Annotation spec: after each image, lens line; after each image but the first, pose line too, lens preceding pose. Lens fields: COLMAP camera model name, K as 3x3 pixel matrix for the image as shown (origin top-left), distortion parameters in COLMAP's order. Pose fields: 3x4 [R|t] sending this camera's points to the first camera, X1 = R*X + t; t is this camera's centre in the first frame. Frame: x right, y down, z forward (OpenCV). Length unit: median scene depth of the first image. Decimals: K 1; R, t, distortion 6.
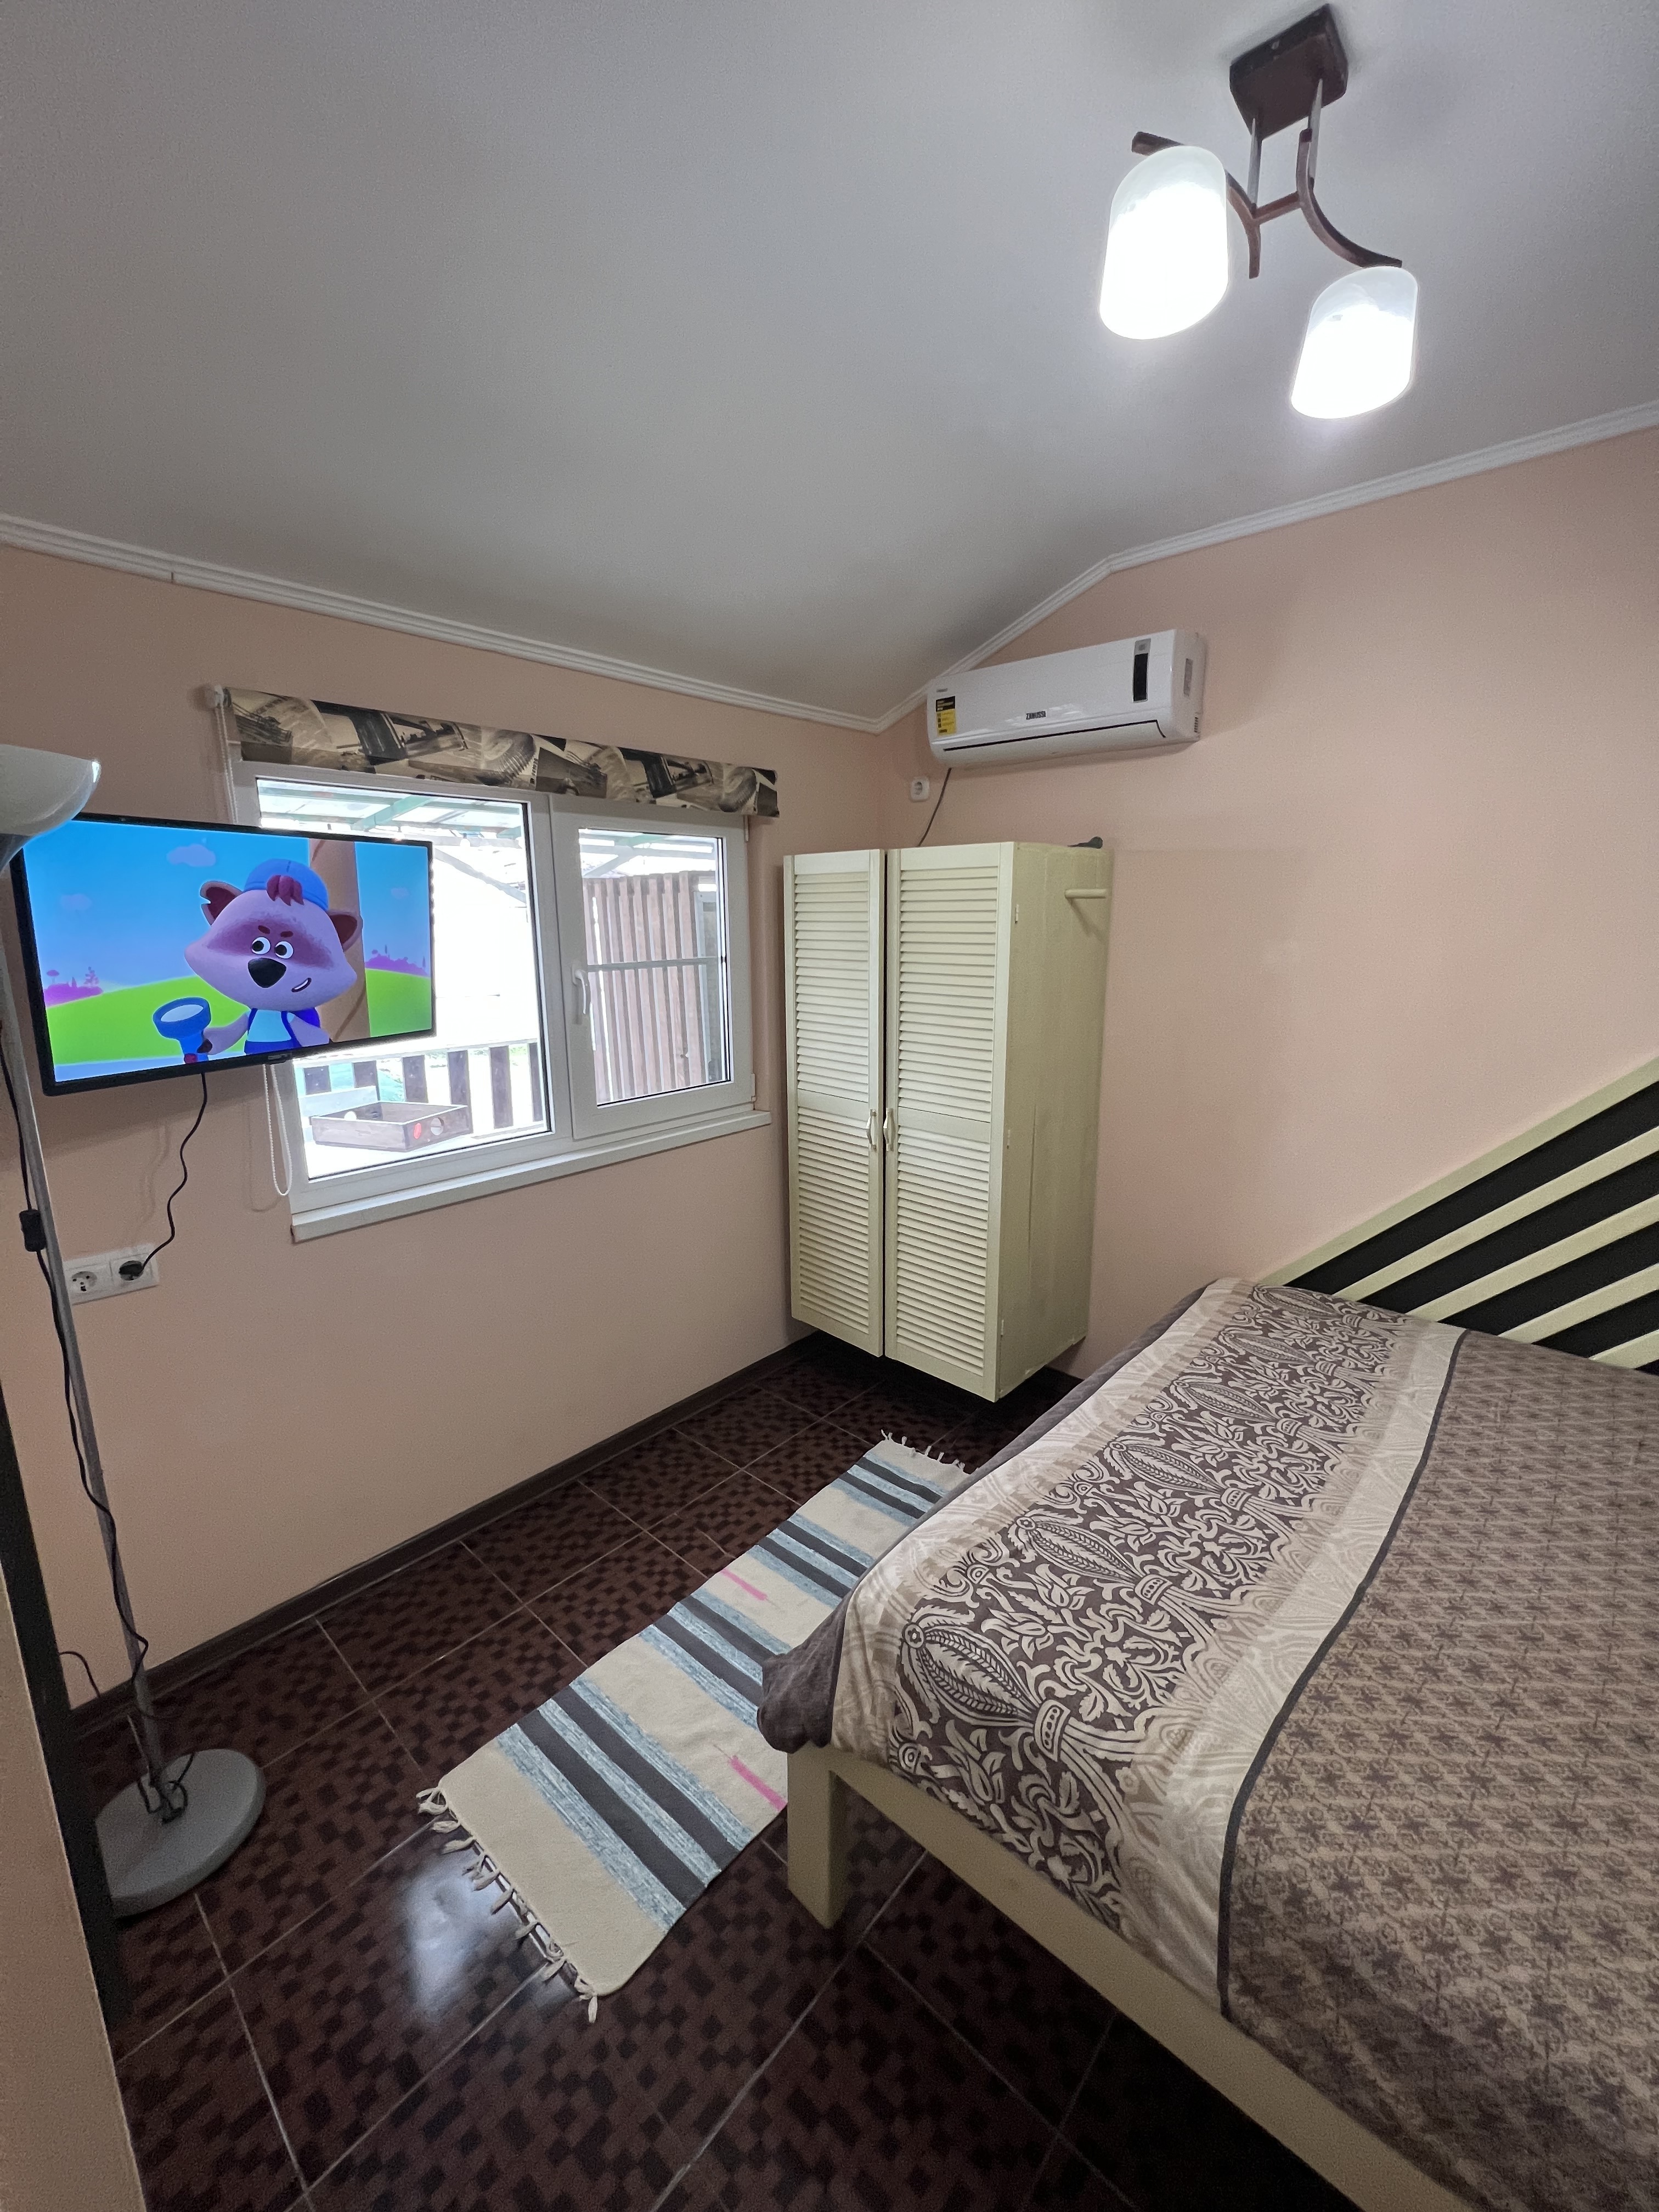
lens RADIAL K [[885.8, 0, 827.9], [0, 885.8, 1101.6], [0, 0, 1]] dist [-0.001309, 0.001029]
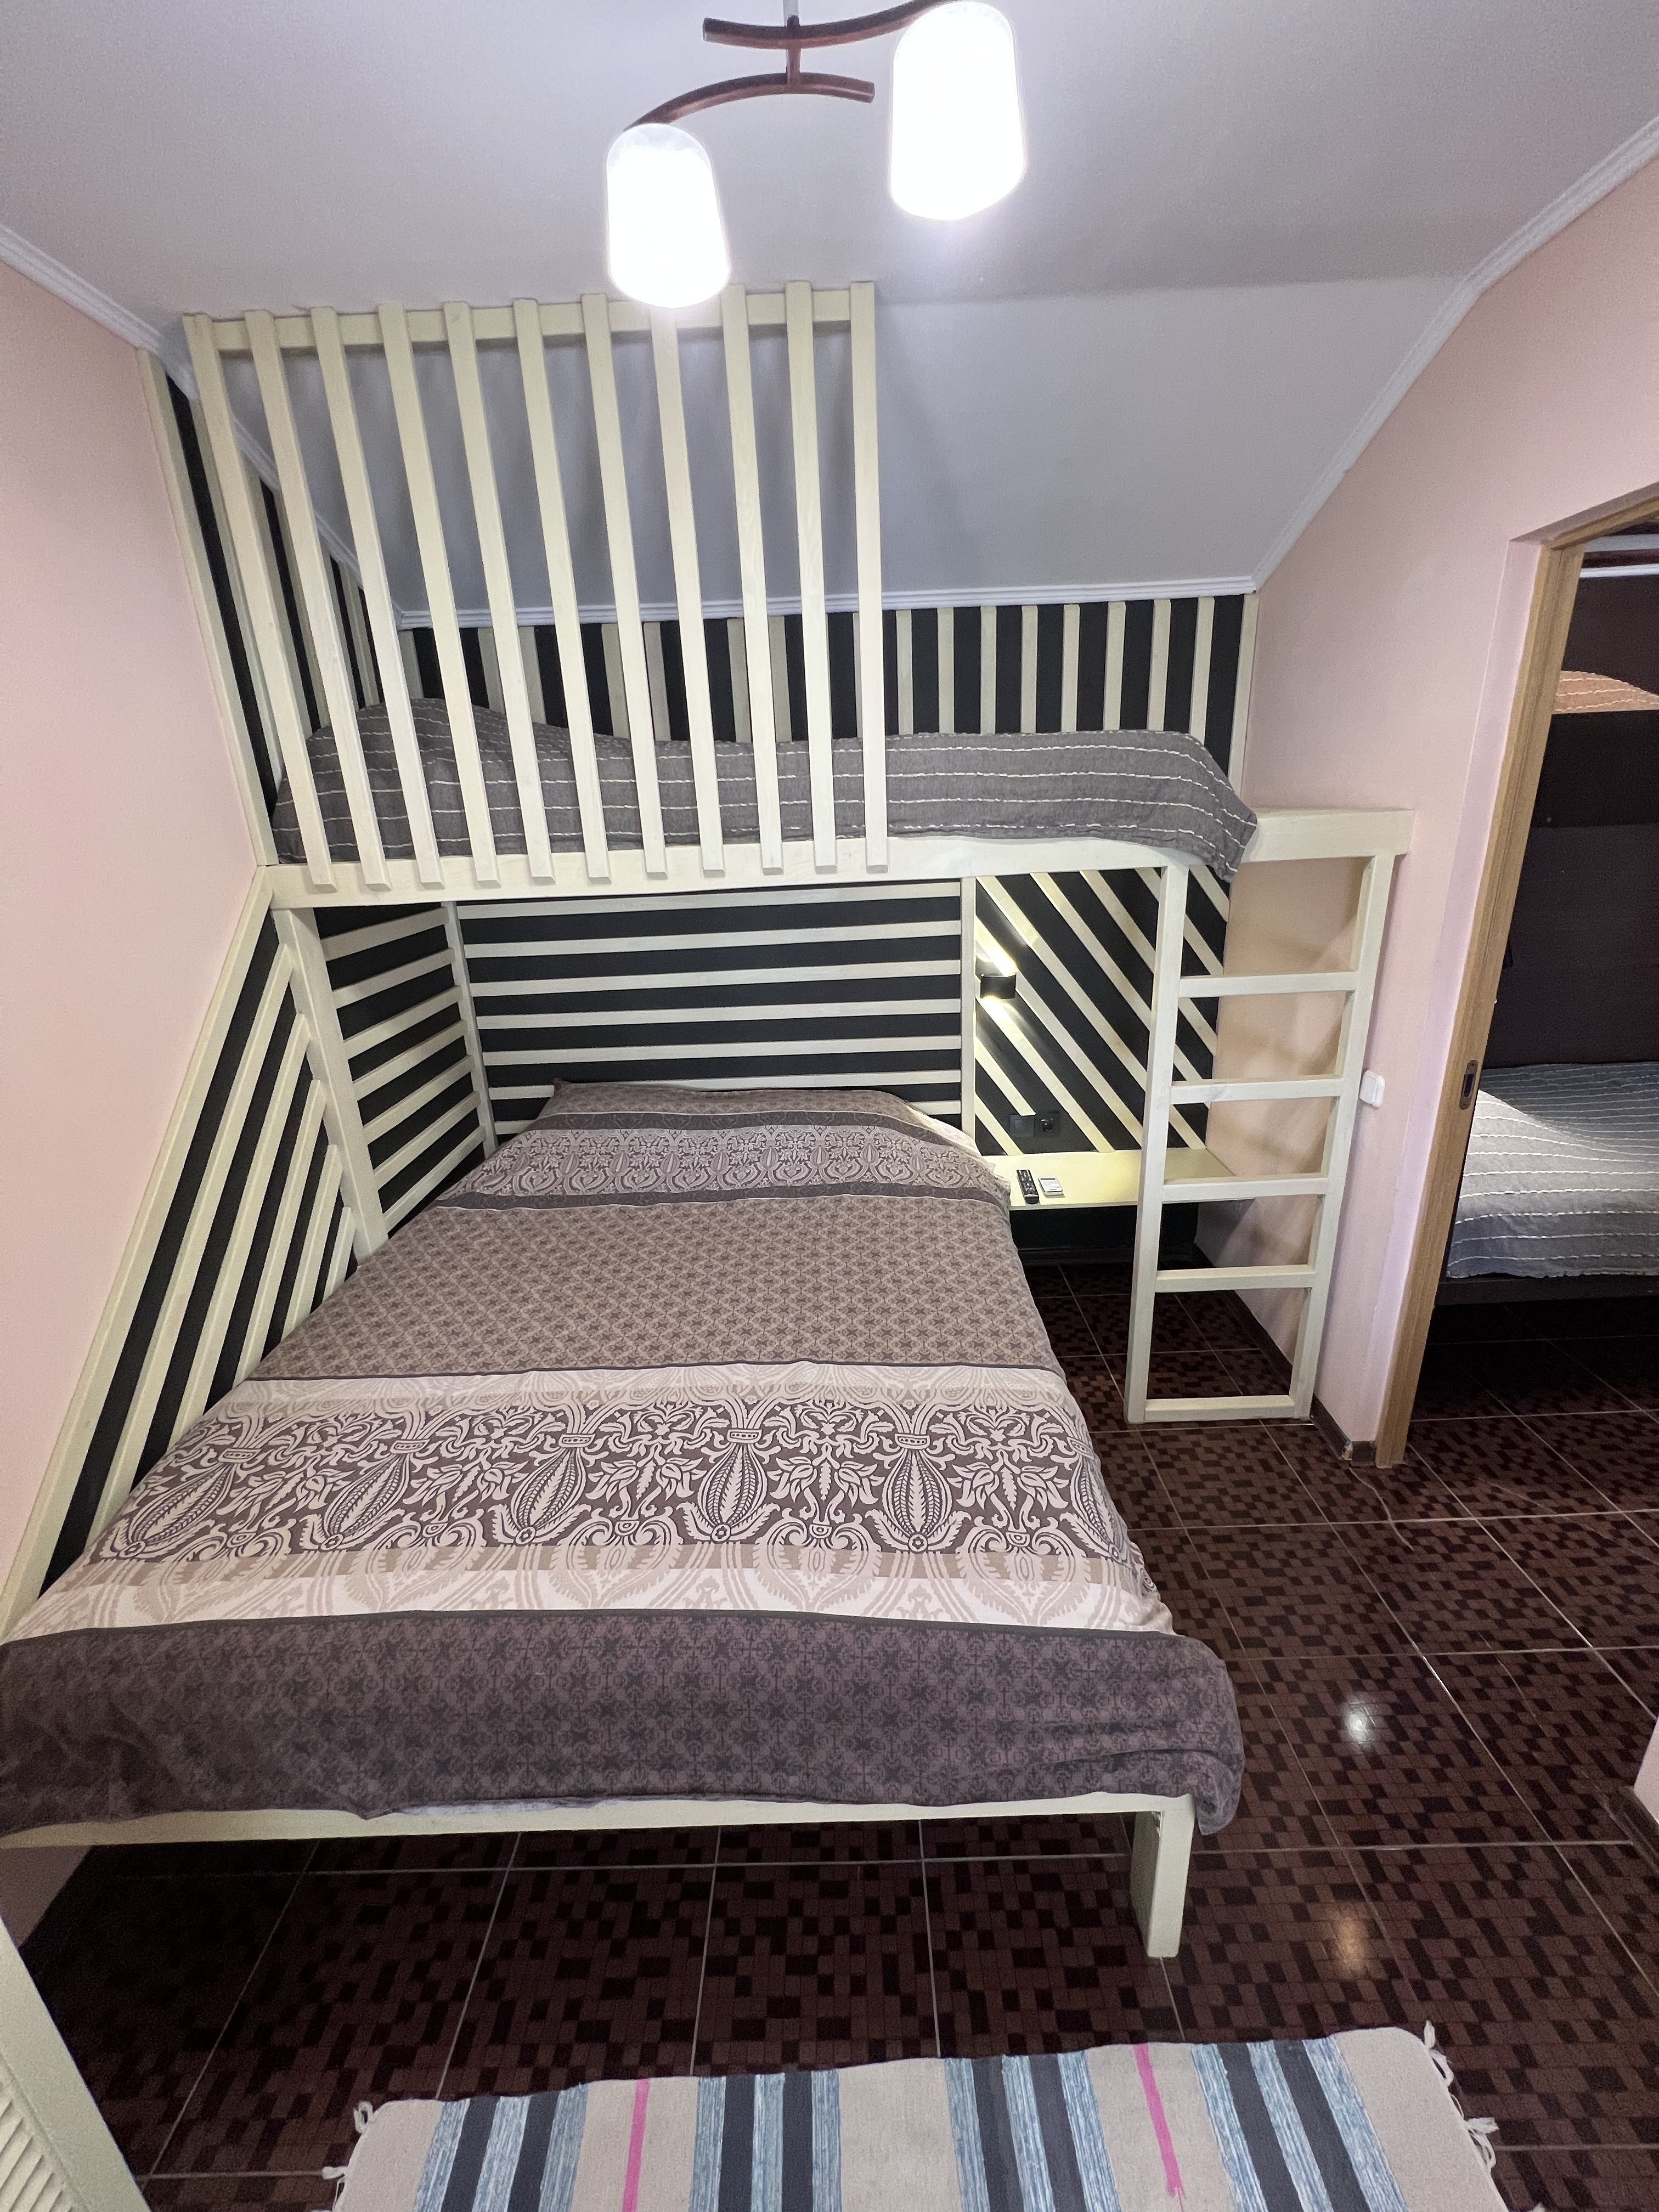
lens RADIAL K [[885.8, 0, 825.9], [0, 885.8, 1099.7], [0, 0, 1]] dist [-0.001309, 0.001029]
pose [[-0.665511, -0.206422, 0.717276, -0.266882], [0.191602, 0.881545, 0.431470, -0.329687], [-0.721377, 0.424579, -0.547127, 1.344176]]
